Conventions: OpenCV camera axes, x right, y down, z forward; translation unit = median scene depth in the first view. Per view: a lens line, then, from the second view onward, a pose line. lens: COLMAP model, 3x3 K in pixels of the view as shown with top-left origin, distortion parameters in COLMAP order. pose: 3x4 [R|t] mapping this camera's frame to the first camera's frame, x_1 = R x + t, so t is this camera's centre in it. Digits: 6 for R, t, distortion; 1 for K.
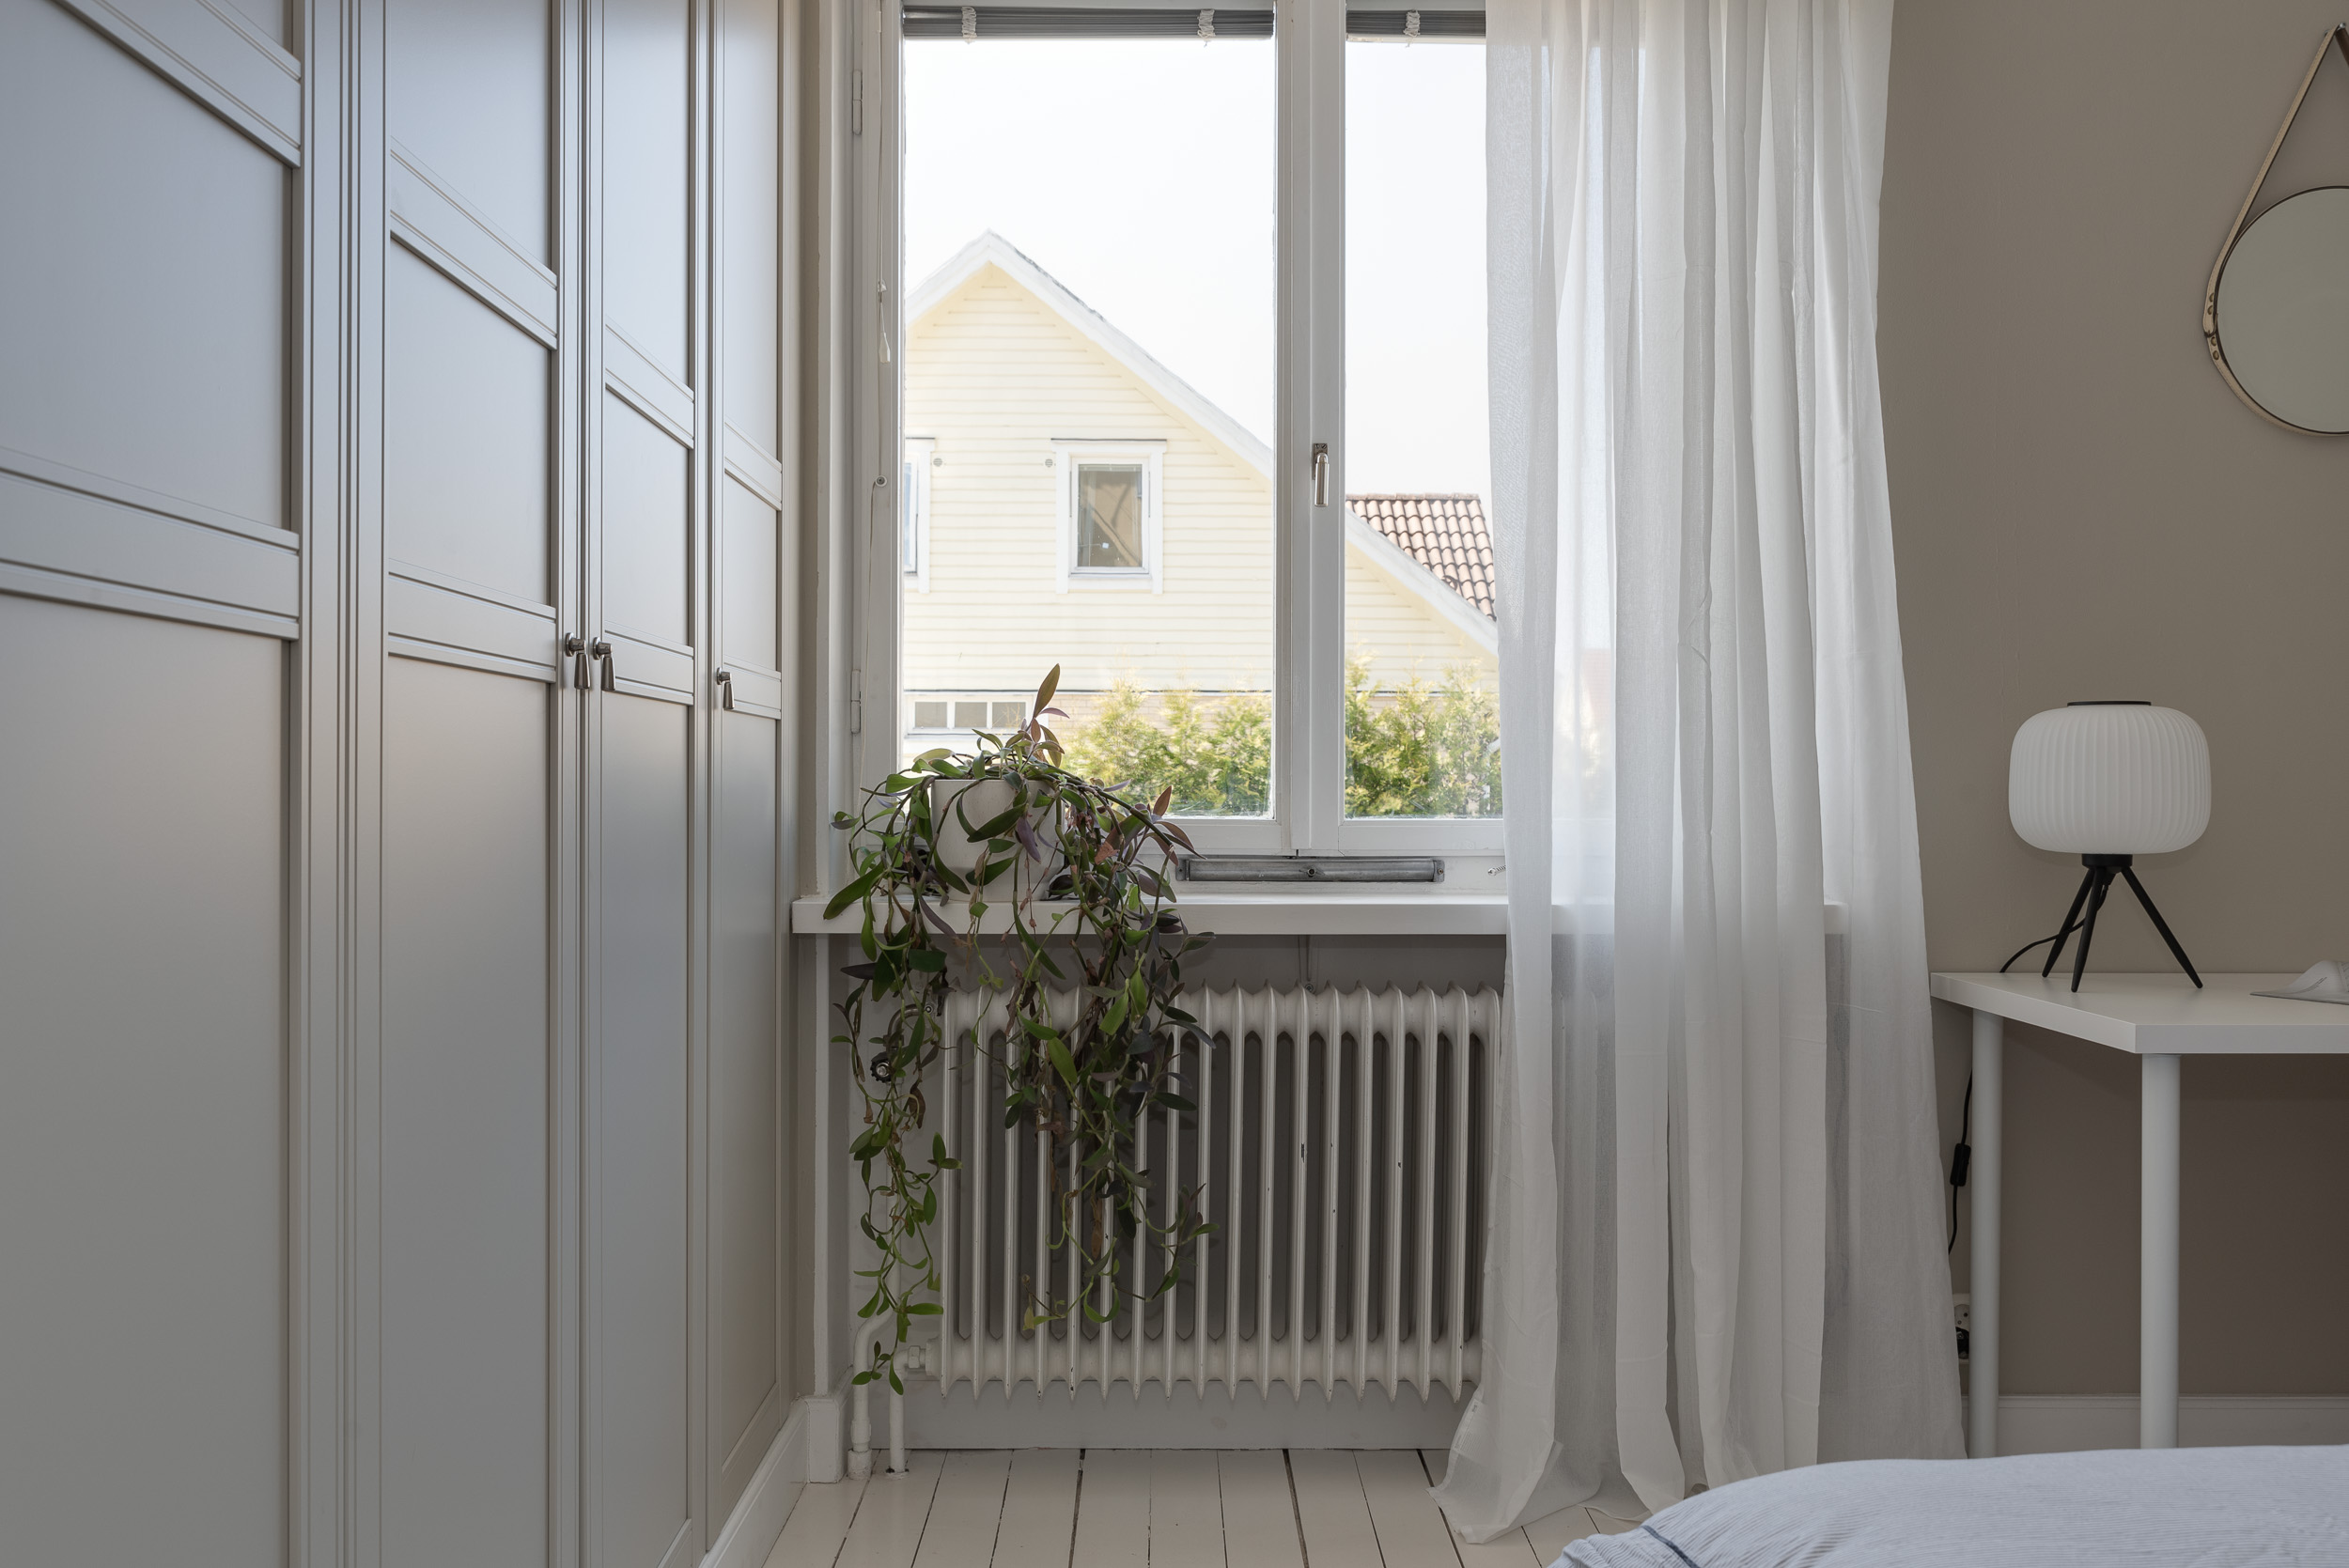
lens RADIAL K [[2038.5, 0, 1174.5], [0, 2038.5, 784.0], [0, 0, 1]] dist [0.006206, 0.009487]
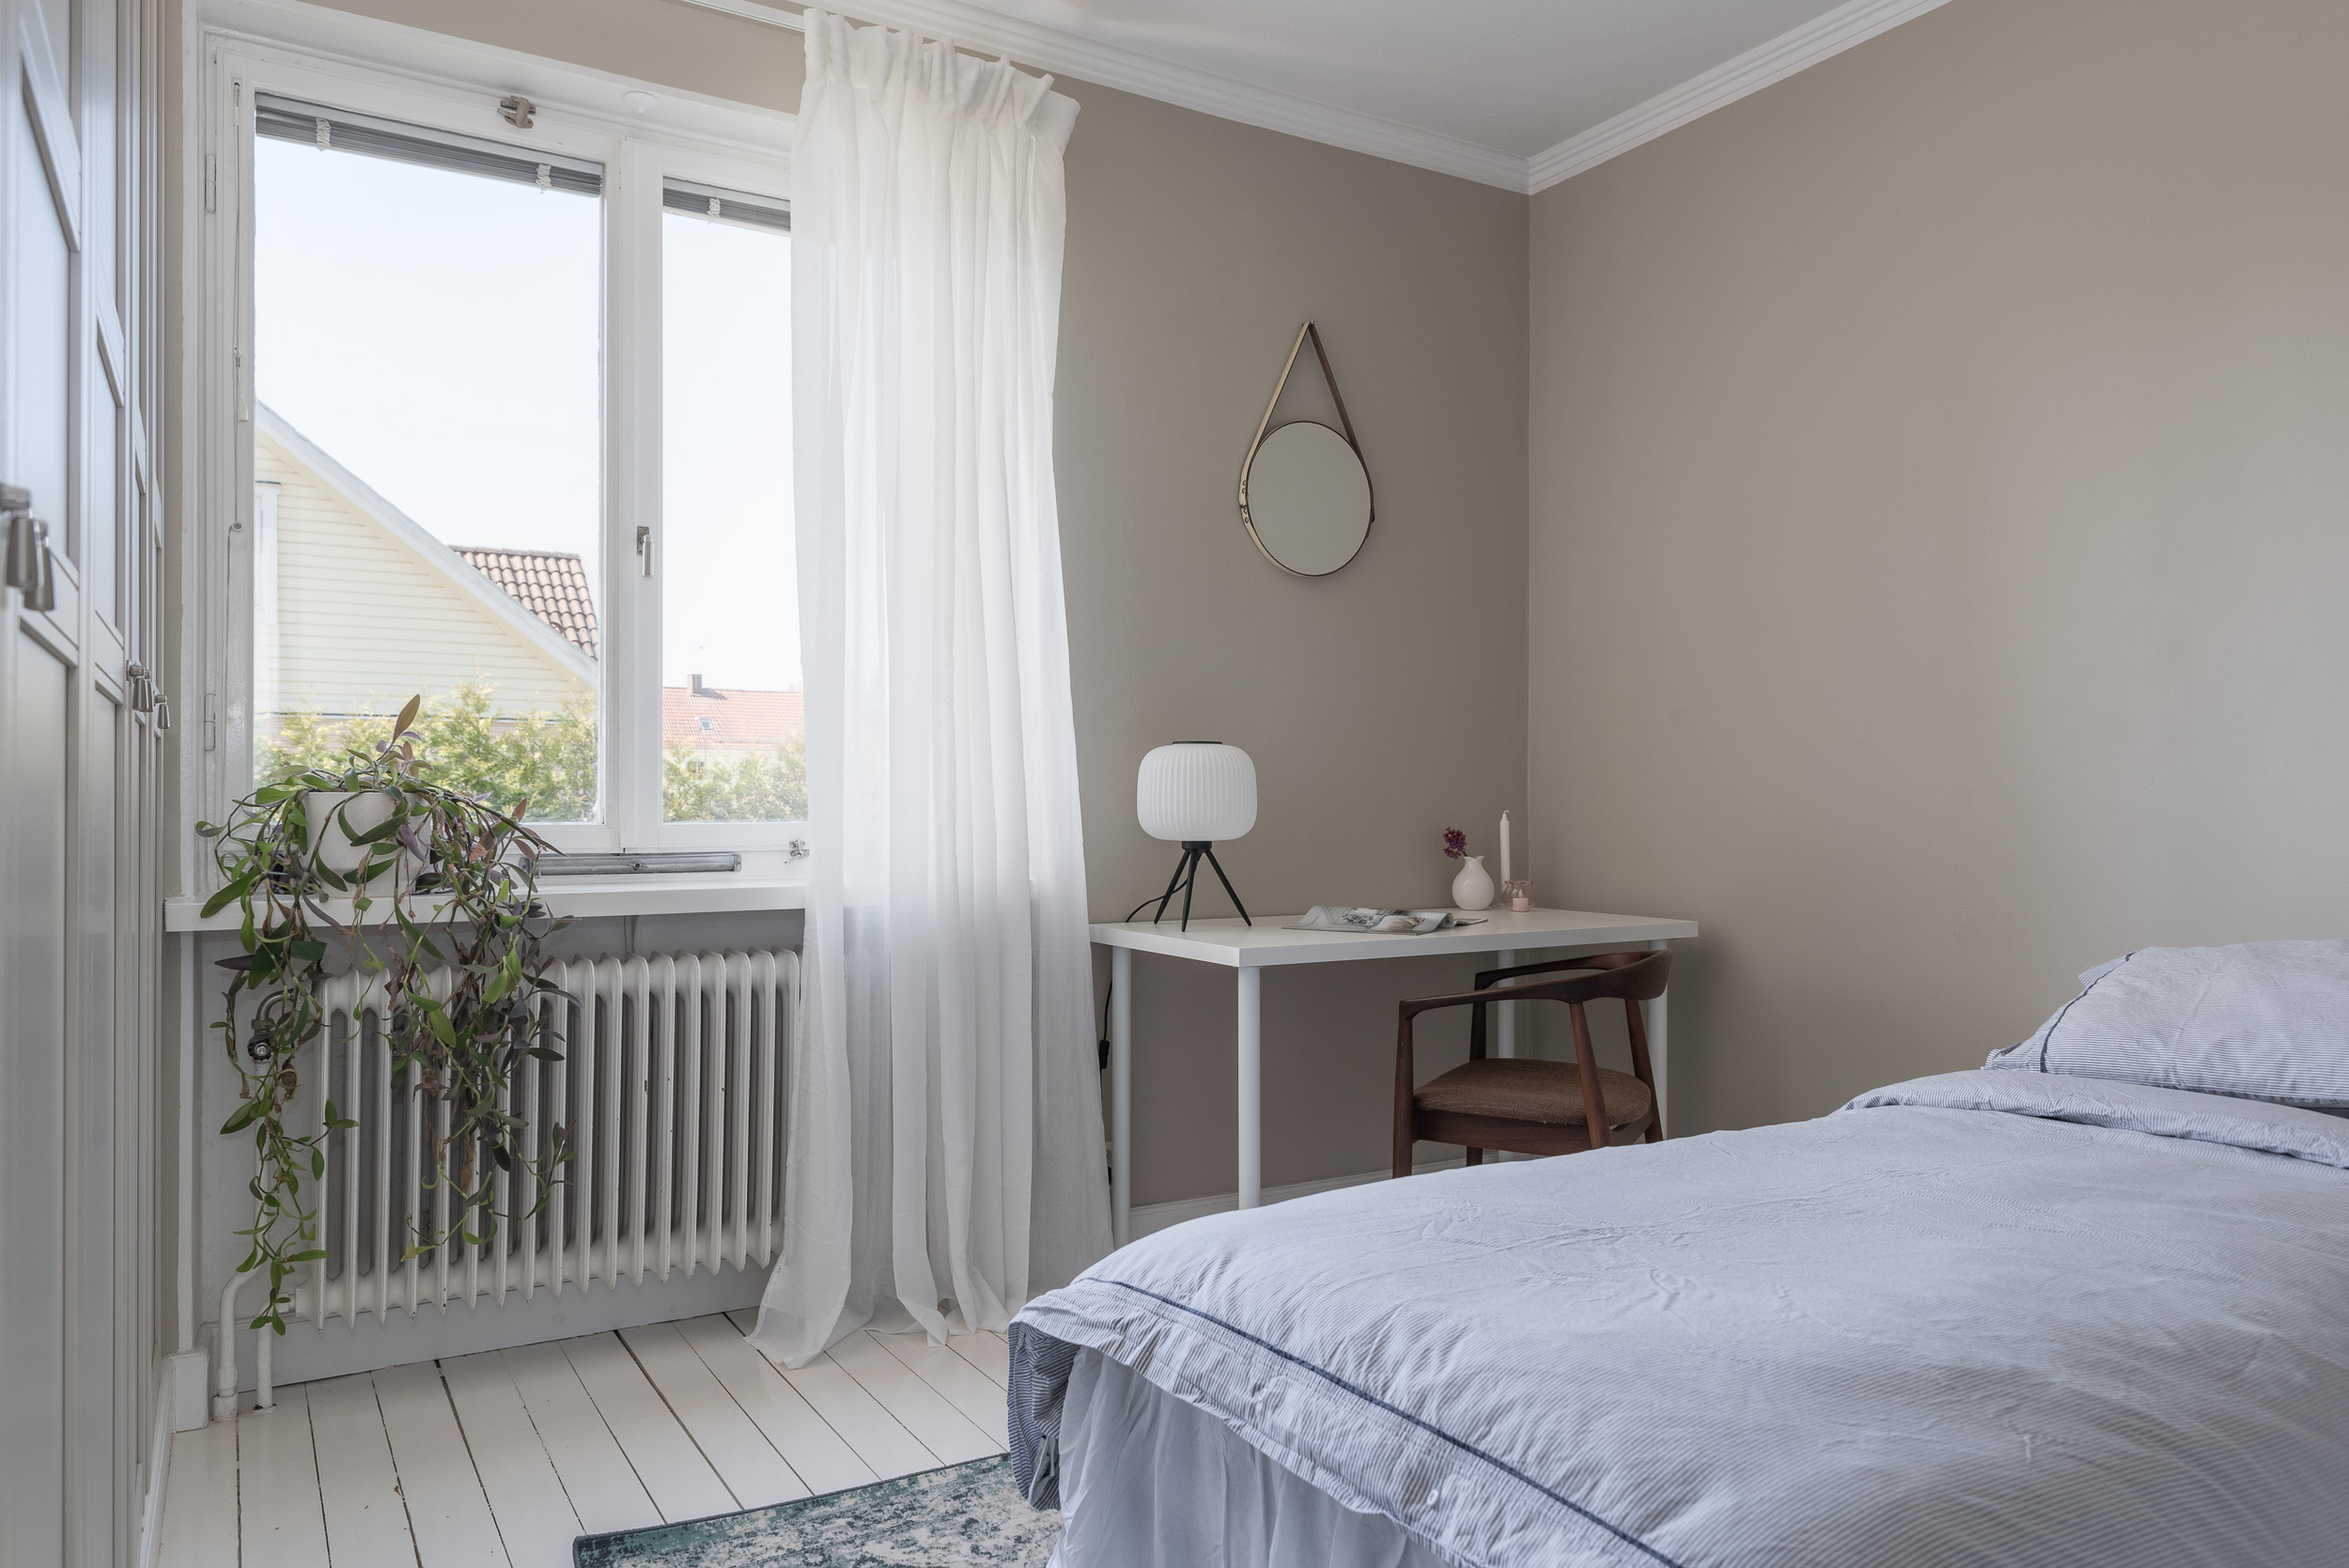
lens RADIAL K [[1634.2, 0, 1212.1], [0, 1634.2, 779.9], [0, 0, 1]] dist [0.017764, 0.001060]
pose [[0.855027, 0.003969, 0.518569, -0.163774], [0.001752, 0.999943, -0.010542, 0.001471], [-0.518581, 0.009922, 0.854971, -0.051347]]
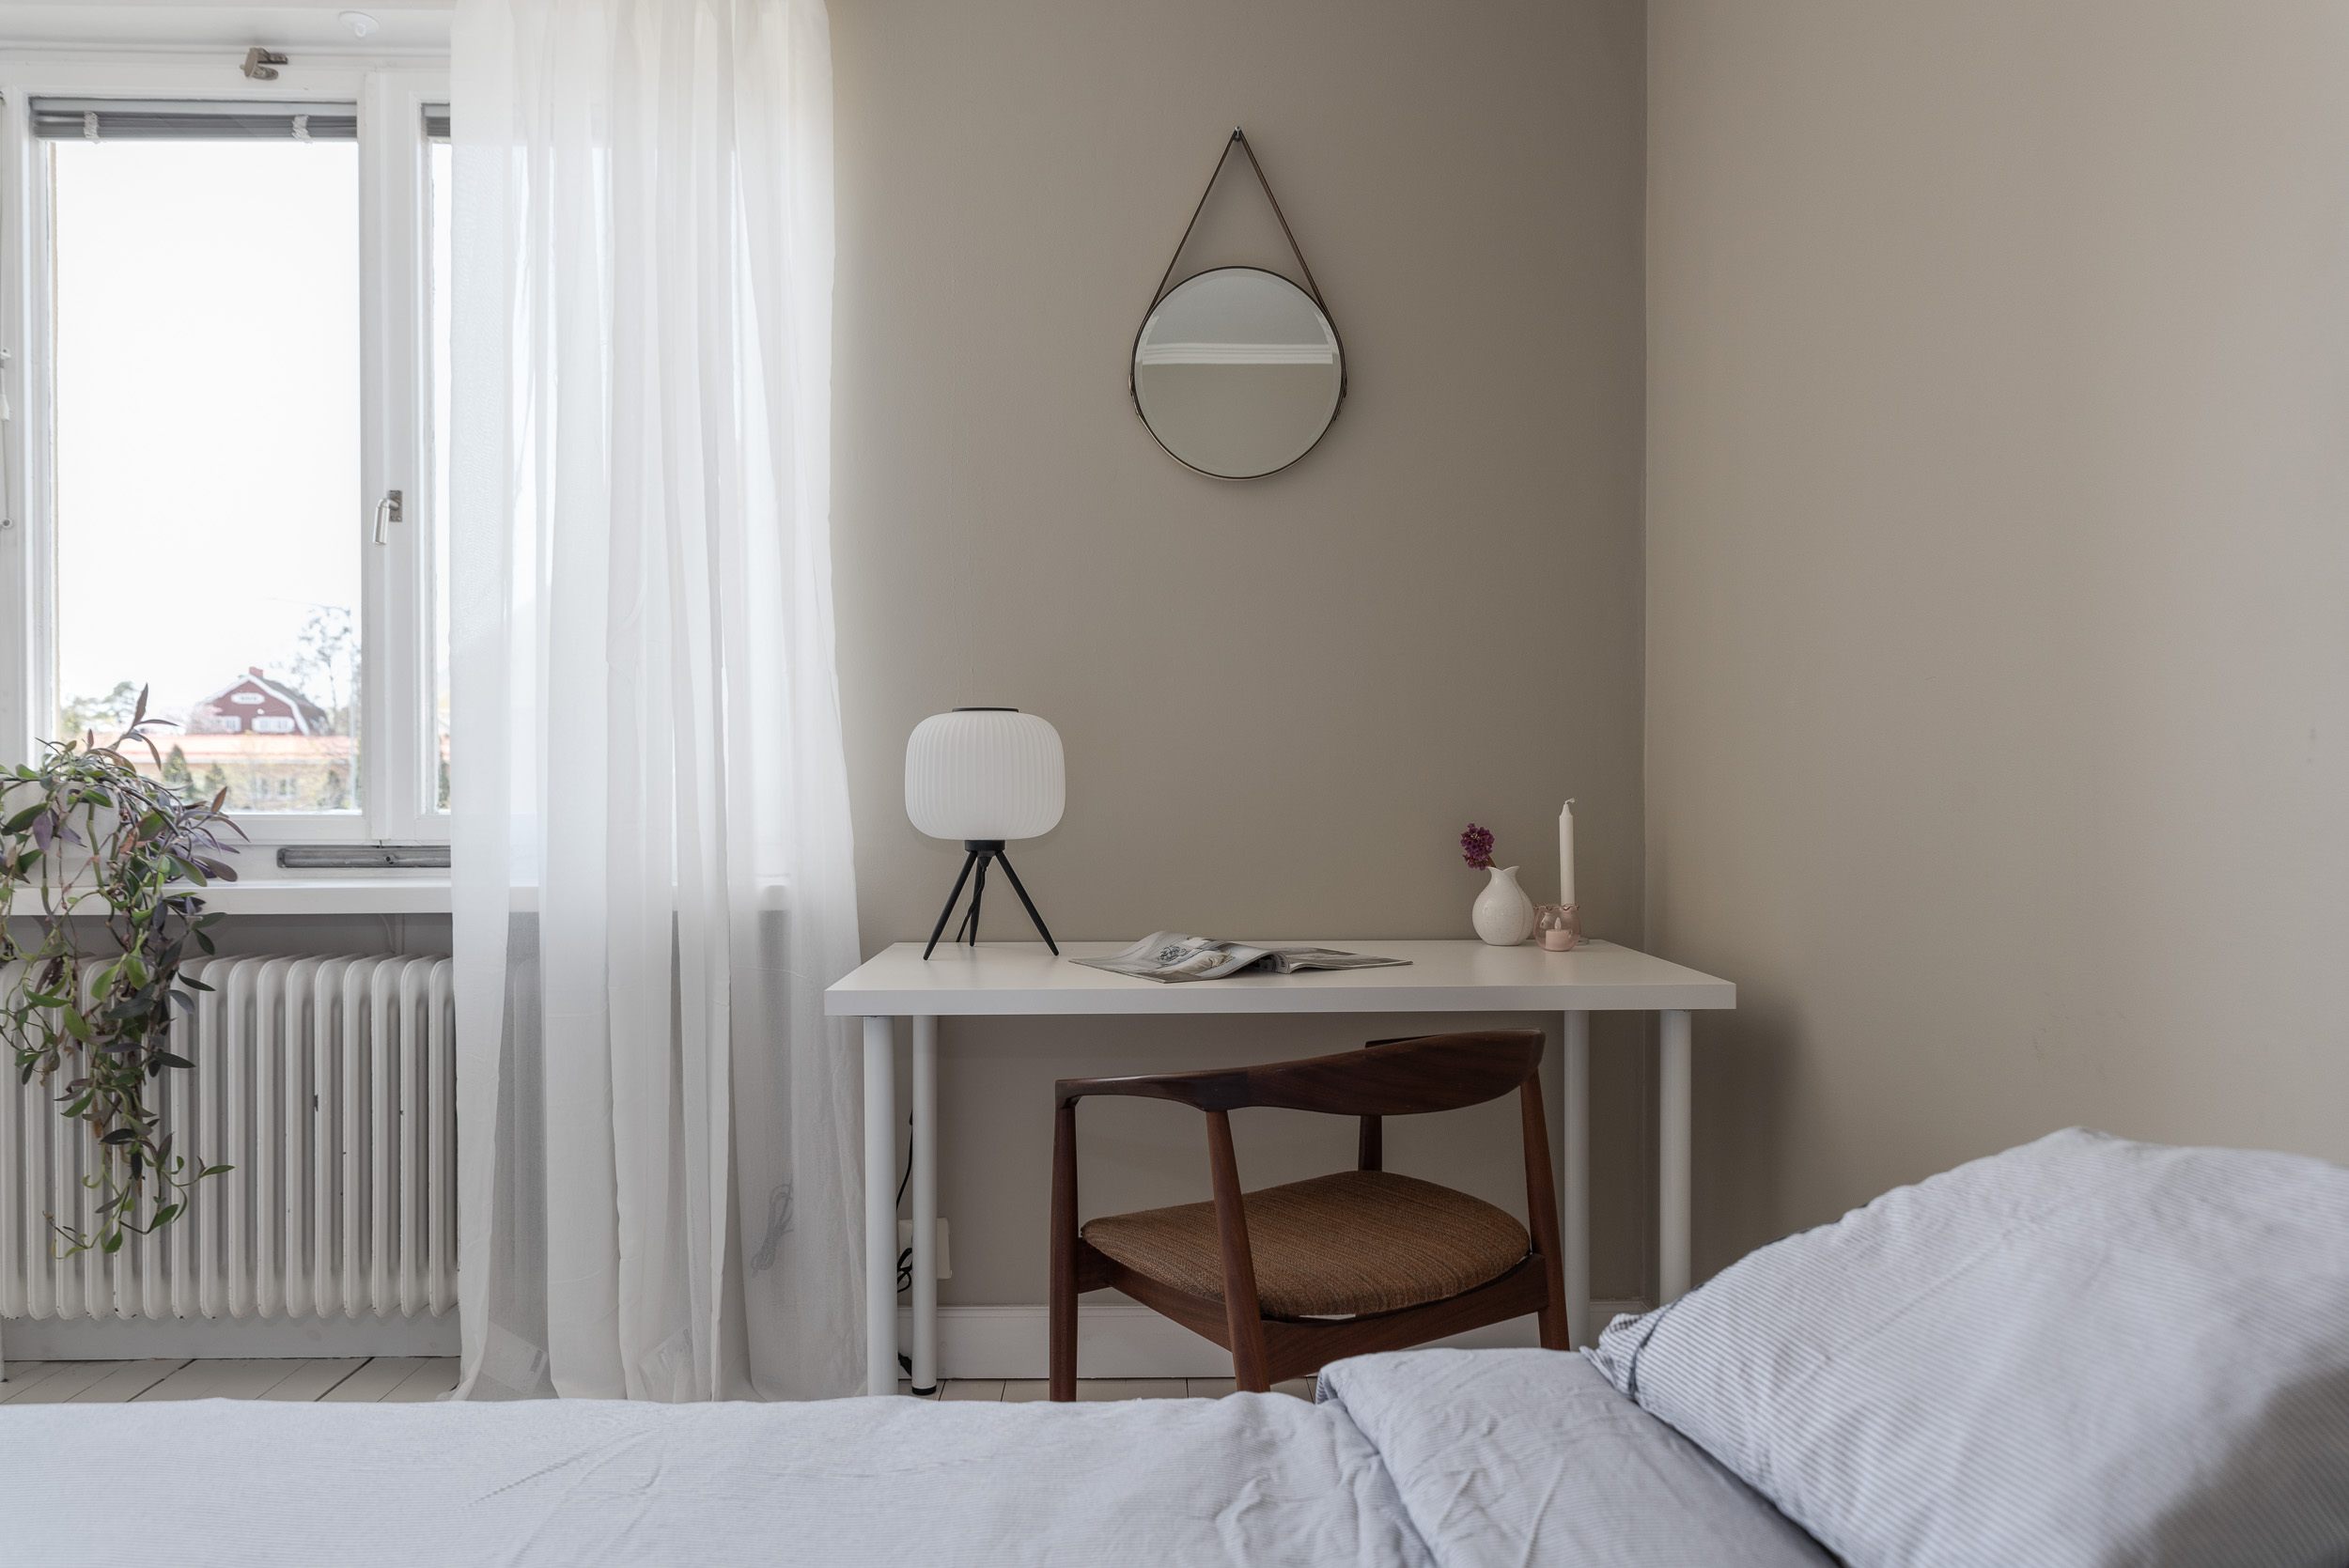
lens RADIAL K [[1630.6, 0, 1174.5], [0, 1630.6, 784.0], [0, 0, 1]] dist [0.018395, -0.001791]
pose [[0.999969, -0.005559, 0.005512, 0.543634], [0.005564, 0.999984, -0.000858, 0.003791], [-0.005507, 0.000888, 0.999984, 0.069997]]
